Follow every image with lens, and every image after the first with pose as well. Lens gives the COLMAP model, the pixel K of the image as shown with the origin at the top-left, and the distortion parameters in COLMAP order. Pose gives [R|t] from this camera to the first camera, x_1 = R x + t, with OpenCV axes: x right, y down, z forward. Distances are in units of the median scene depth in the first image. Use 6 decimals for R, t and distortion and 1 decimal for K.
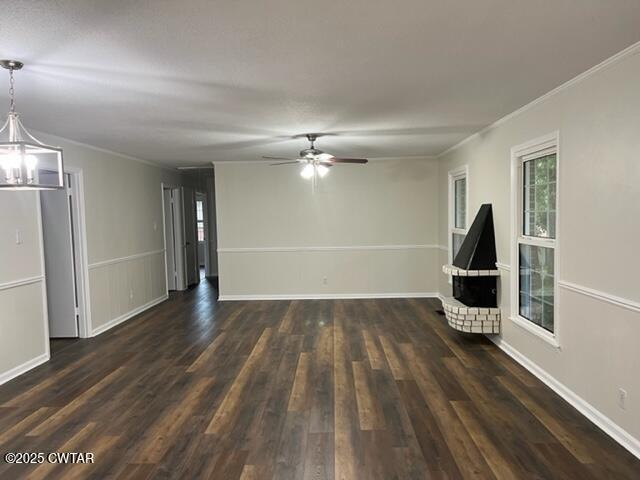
lens RADIAL K [[482.5, 0, 320.0], [0, 482.5, 240.0], [0, 0, 1]] dist [0.043925, -0.044688]
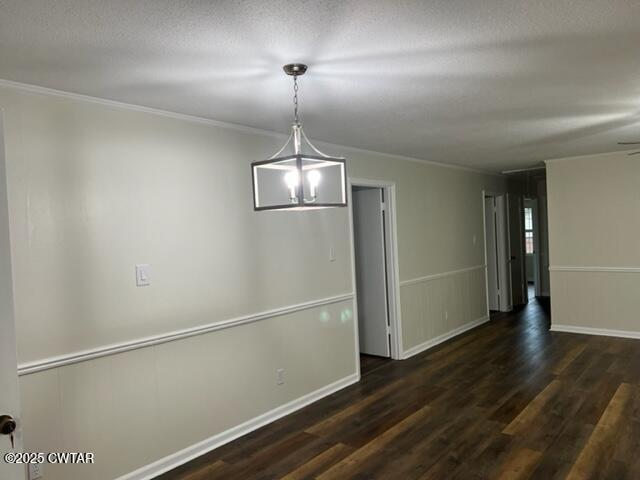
lens RADIAL K [[482.5, 0, 320.0], [0, 482.5, 240.0], [0, 0, 1]] dist [0.043925, -0.044688]
pose [[0.792481, 0.001425, -0.609895, -0.030262], [-0.010482, 0.999881, -0.011283, -0.021552], [0.609807, 0.015335, 0.792402, 0.183325]]
